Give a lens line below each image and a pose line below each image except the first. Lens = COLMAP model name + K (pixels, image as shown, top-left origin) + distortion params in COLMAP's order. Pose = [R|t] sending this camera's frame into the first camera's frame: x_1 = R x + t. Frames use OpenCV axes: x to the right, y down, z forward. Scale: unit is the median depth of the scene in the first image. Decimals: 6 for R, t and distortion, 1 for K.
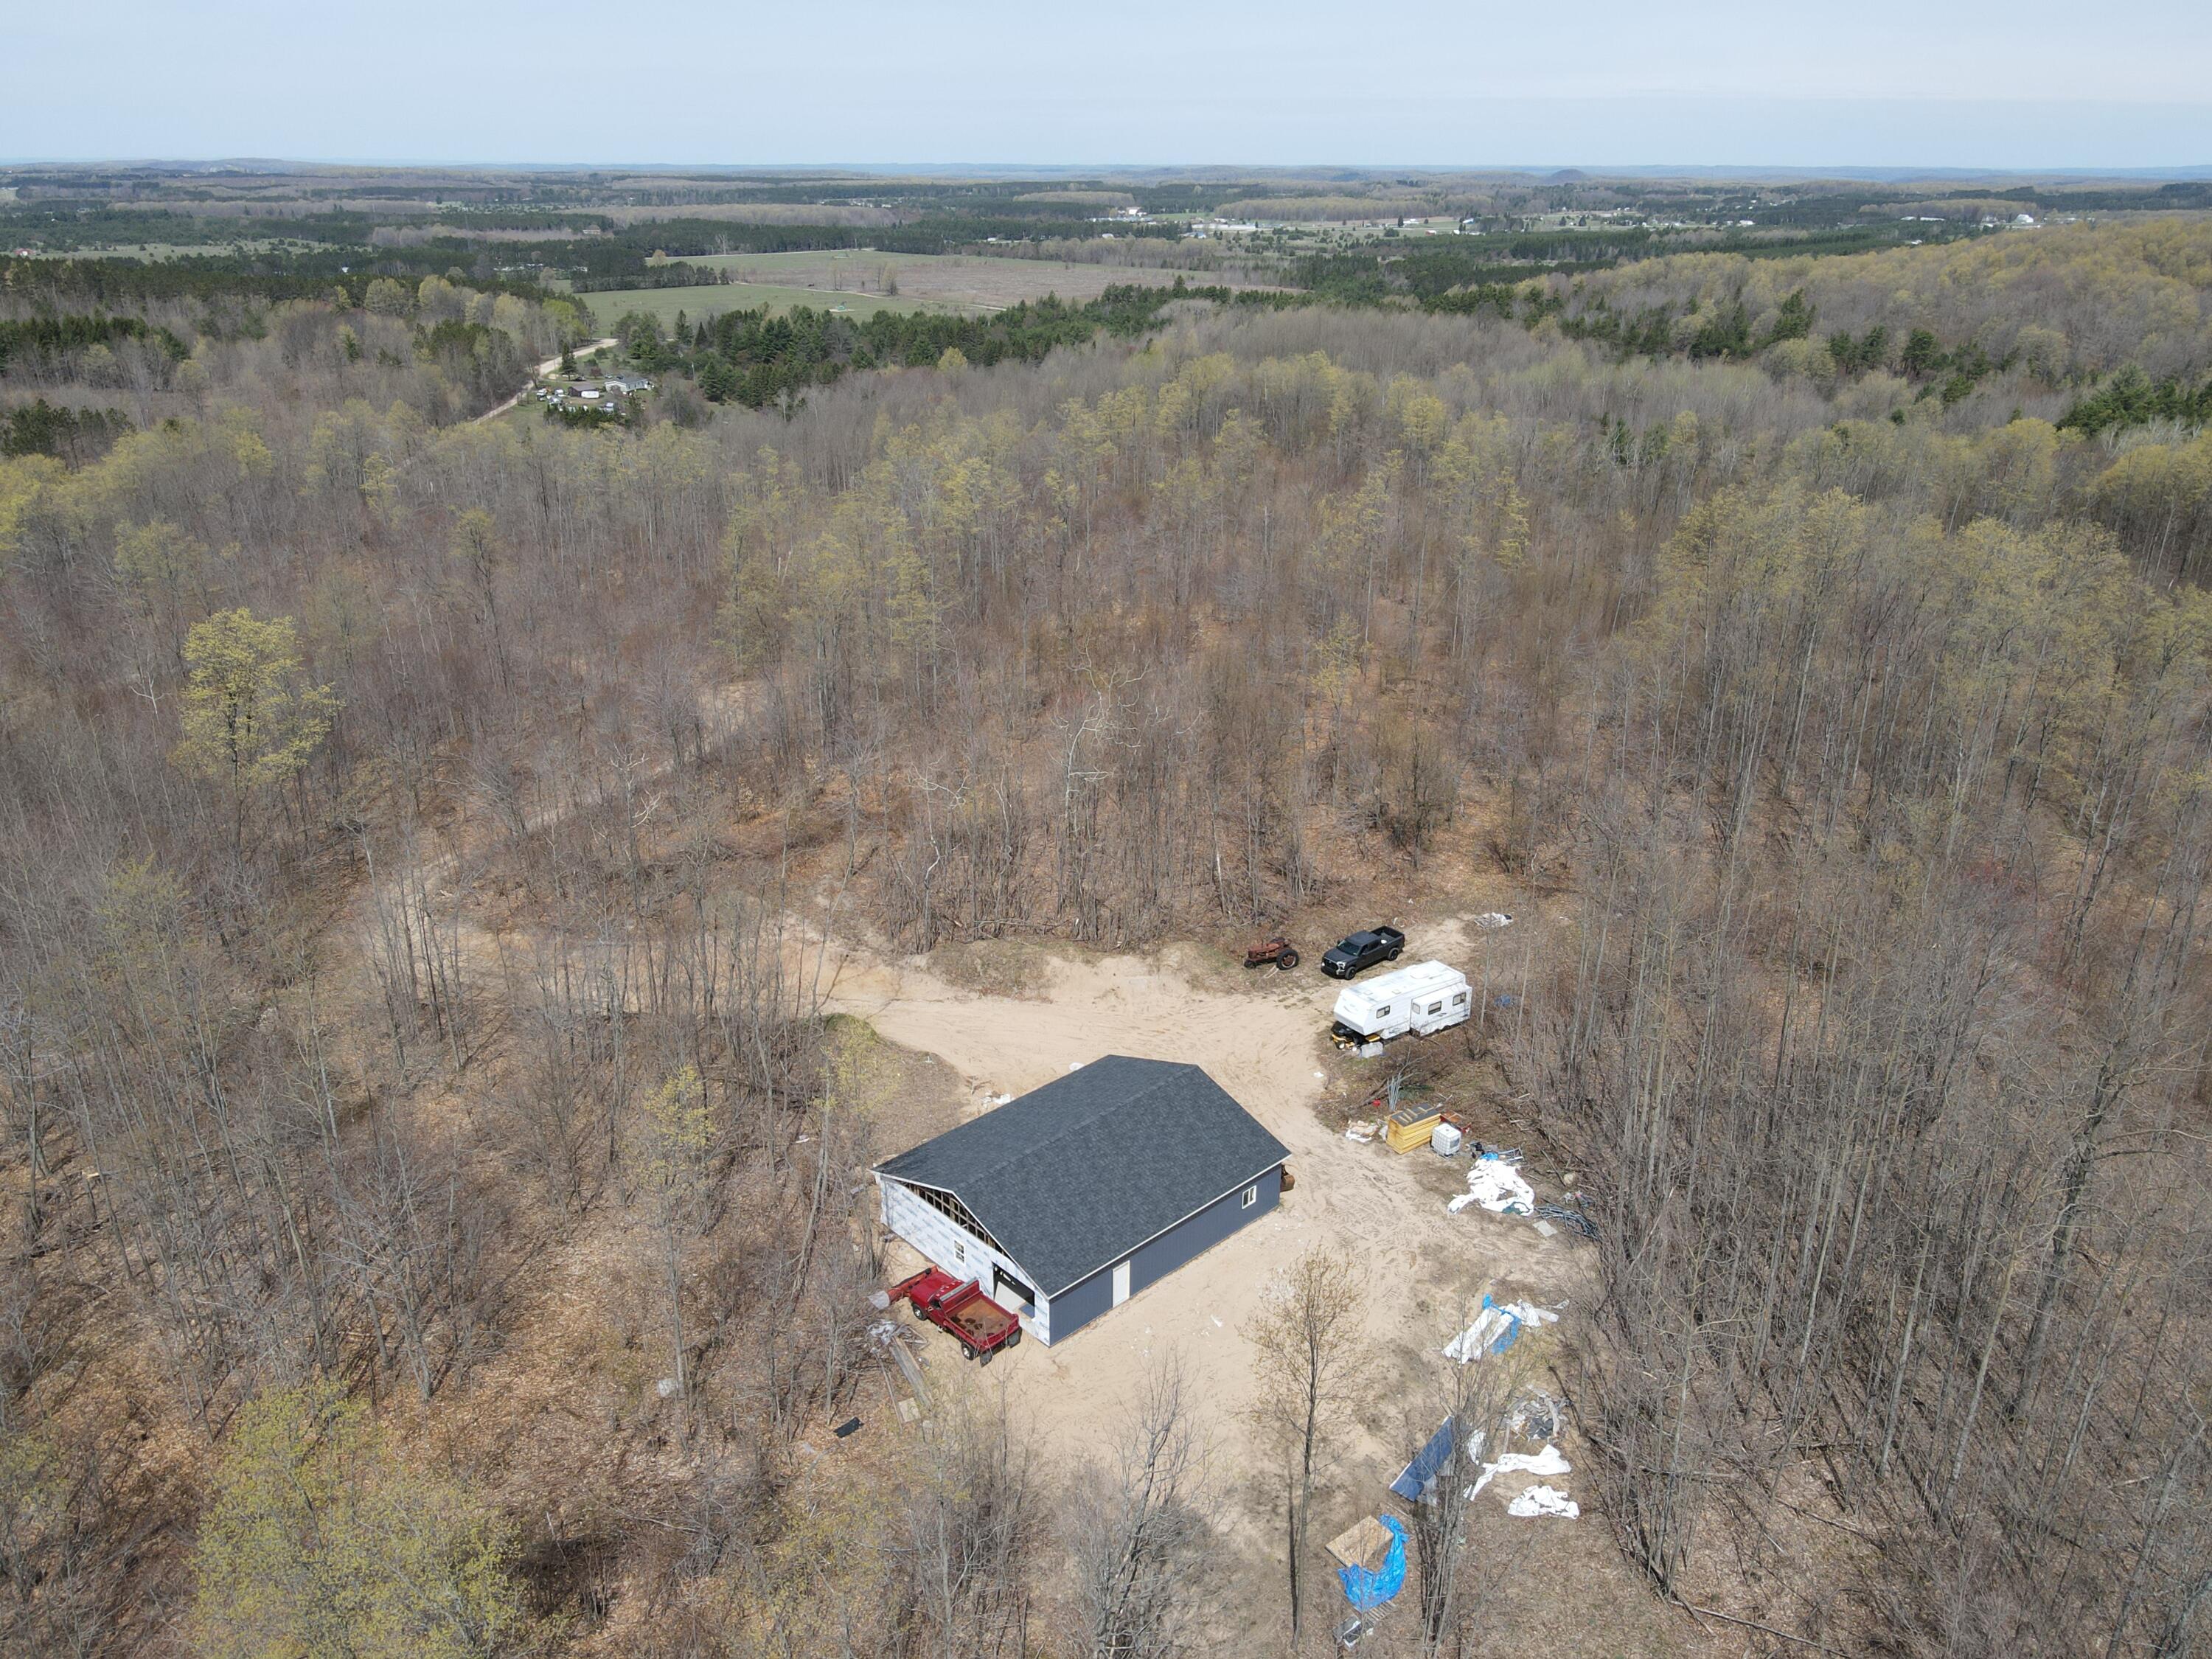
lens RADIAL K [[1622.0, 0, 1099.5], [0, 1622.0, 833.5], [0, 0, 1]] dist [-0.001080, 0.029830]
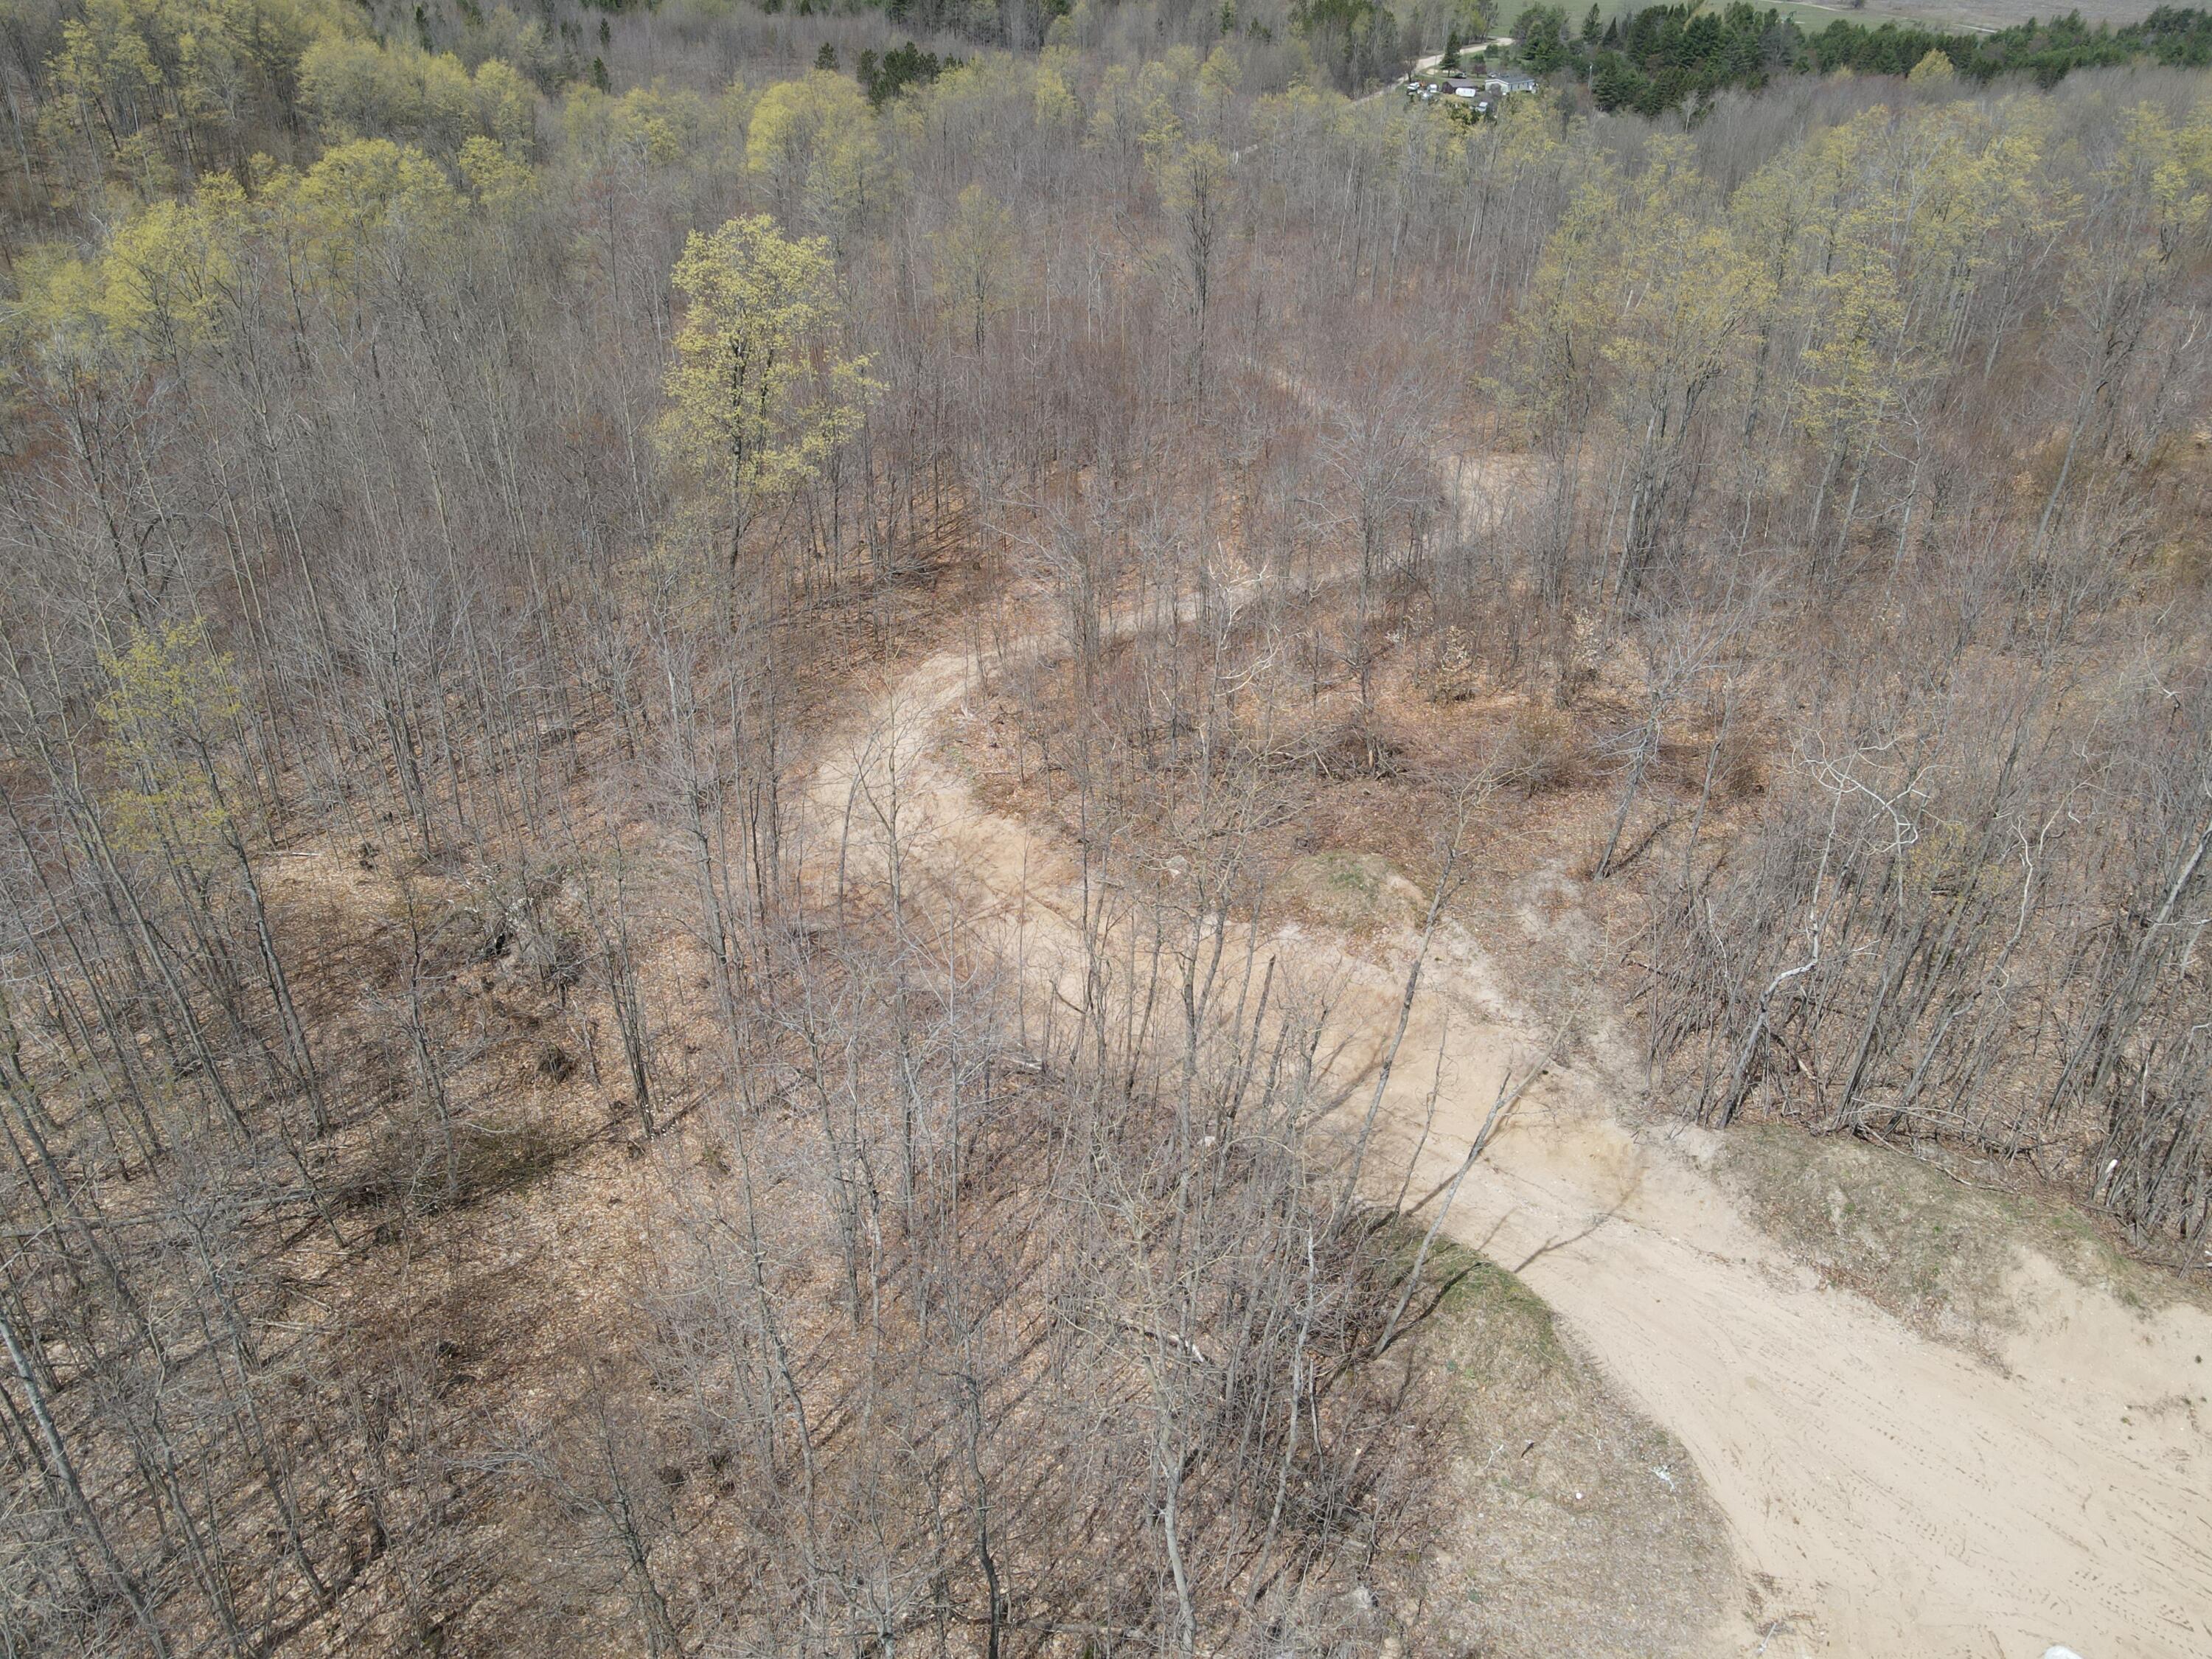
lens RADIAL K [[1623.3, 0, 1099.7], [0, 1623.3, 827.8], [0, 0, 1]] dist [0.004372, 0.021921]
pose [[0.871383, 0.258948, -0.416699, -0.022152], [-0.197957, 0.962728, 0.184306, -0.013973], [0.448894, -0.078112, 0.890165, 0.129708]]
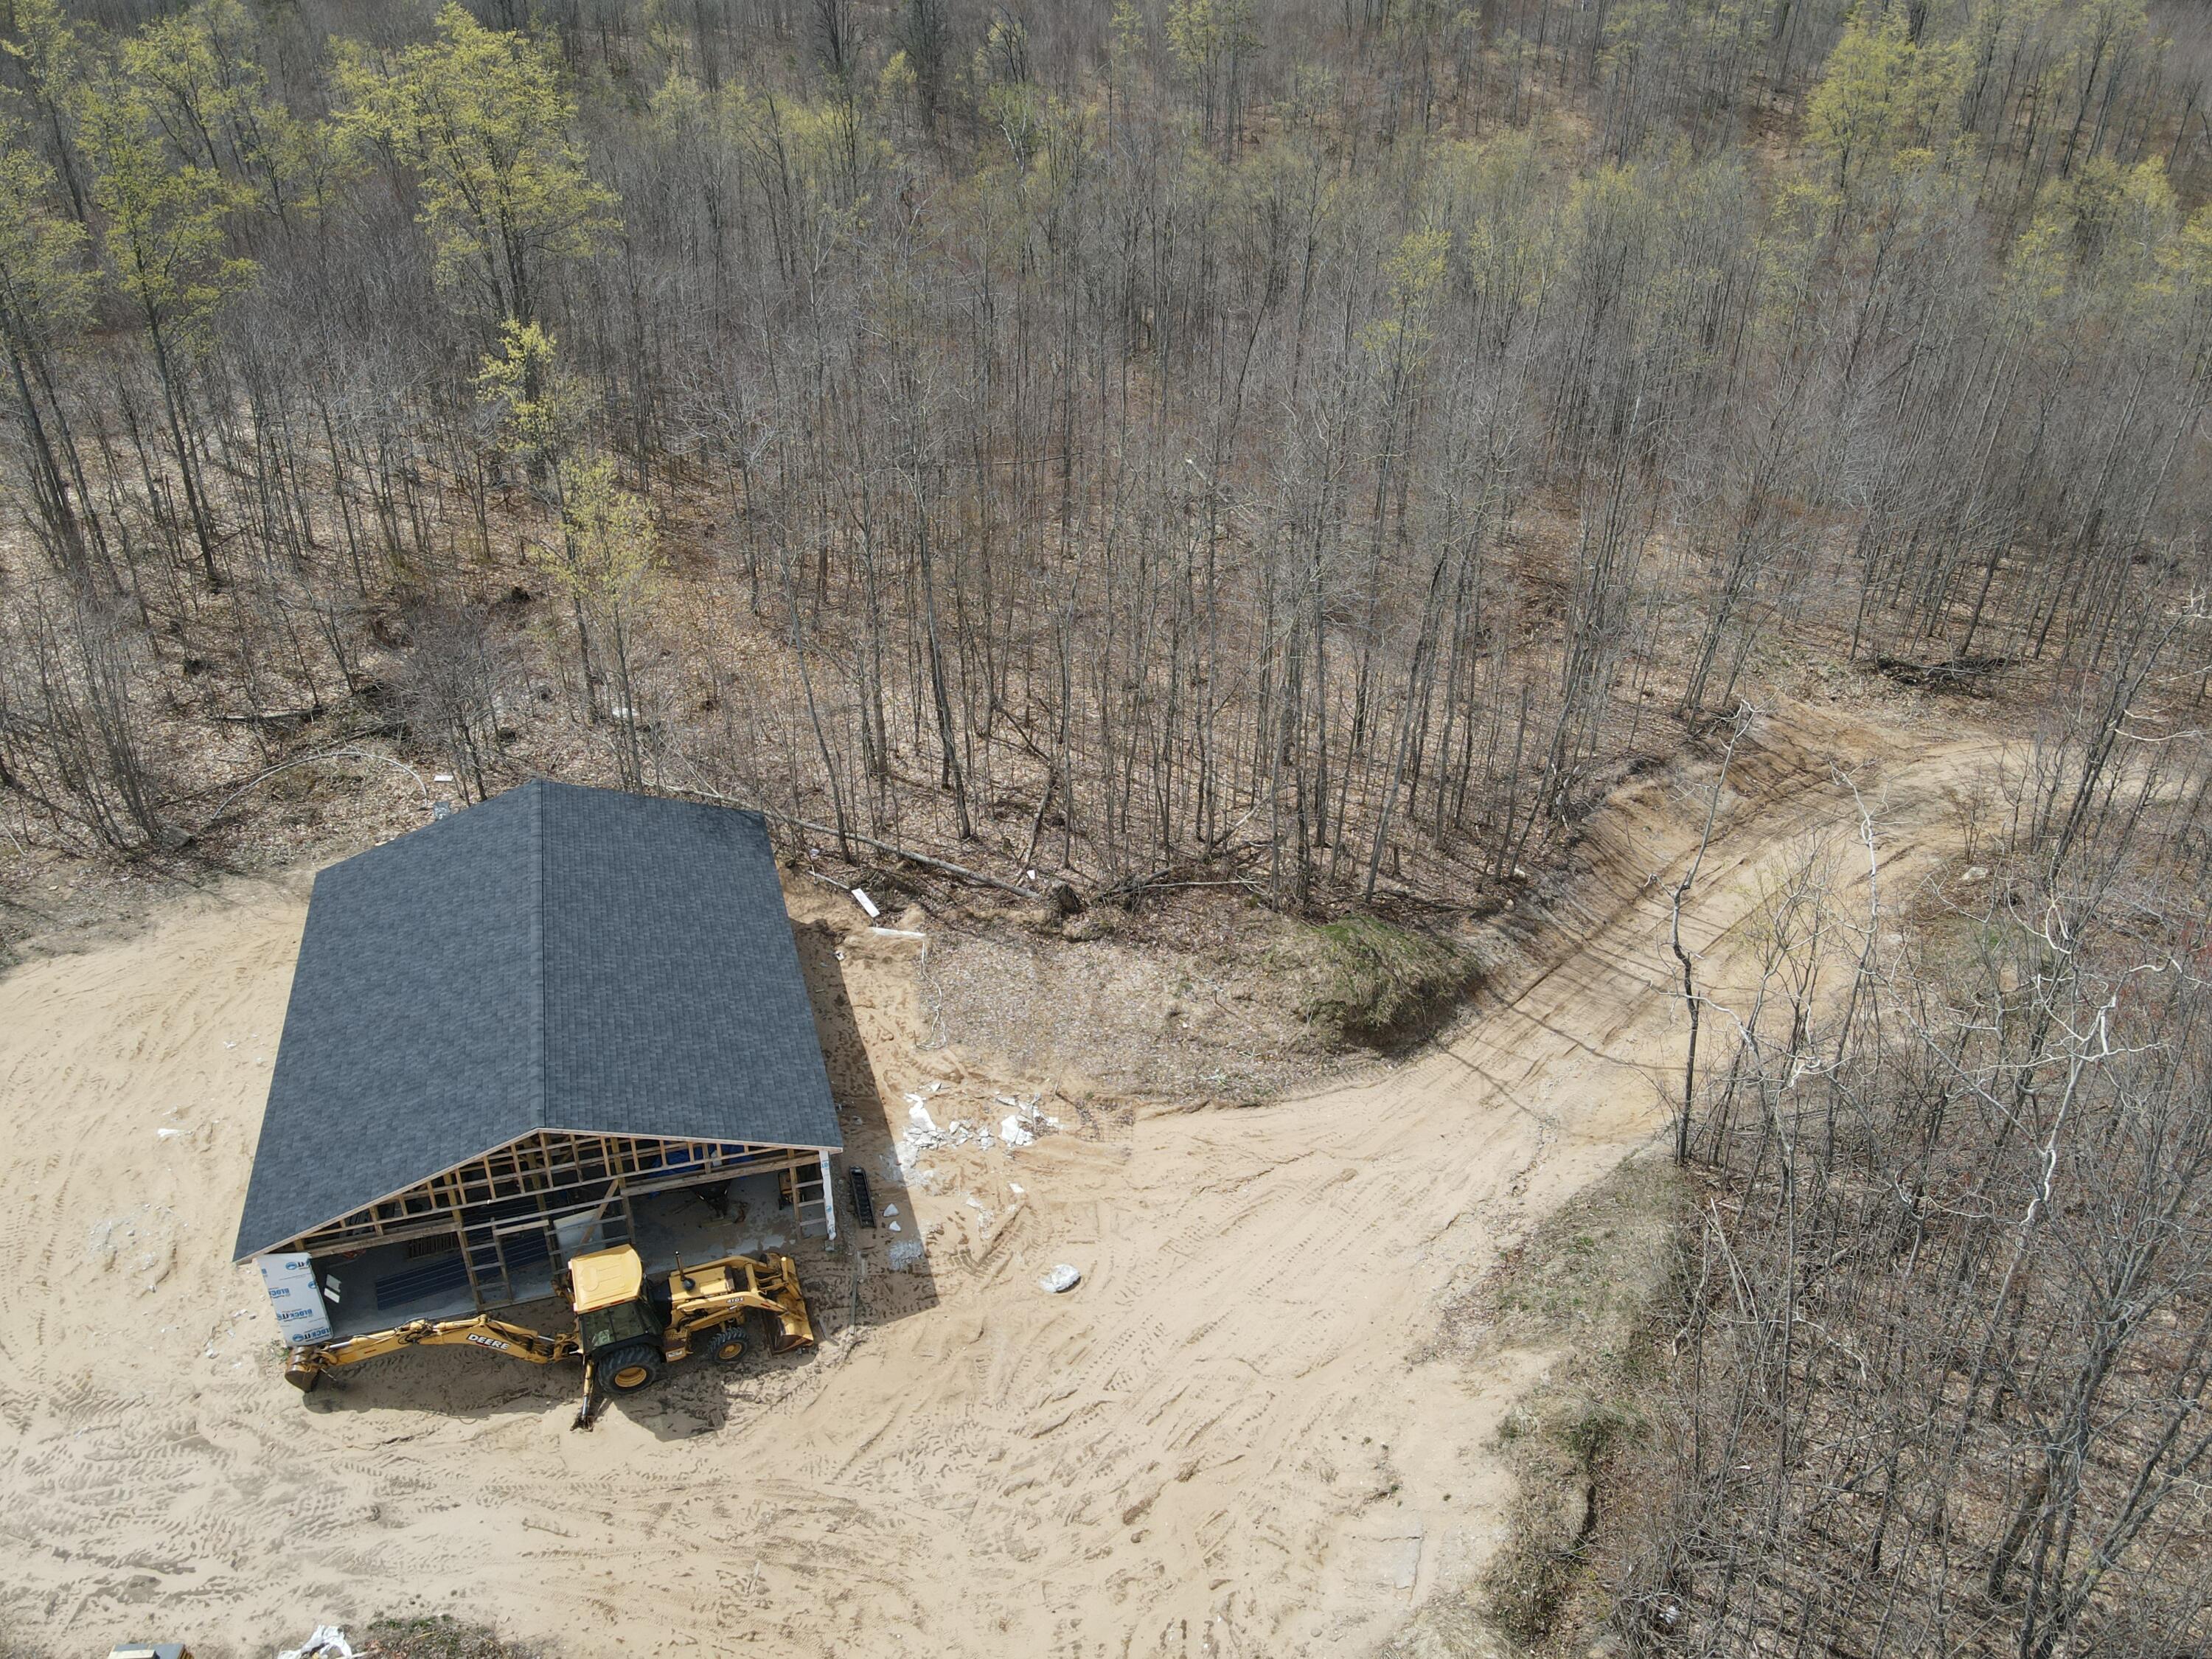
lens RADIAL K [[1623.3, 0, 1099.7], [0, 1623.3, 827.8], [0, 0, 1]] dist [0.004372, 0.021921]
pose [[-0.446945, 0.447337, -0.774680, 0.056057], [-0.359863, 0.702919, 0.613518, -0.043663], [0.818987, 0.552987, -0.153186, 0.222270]]
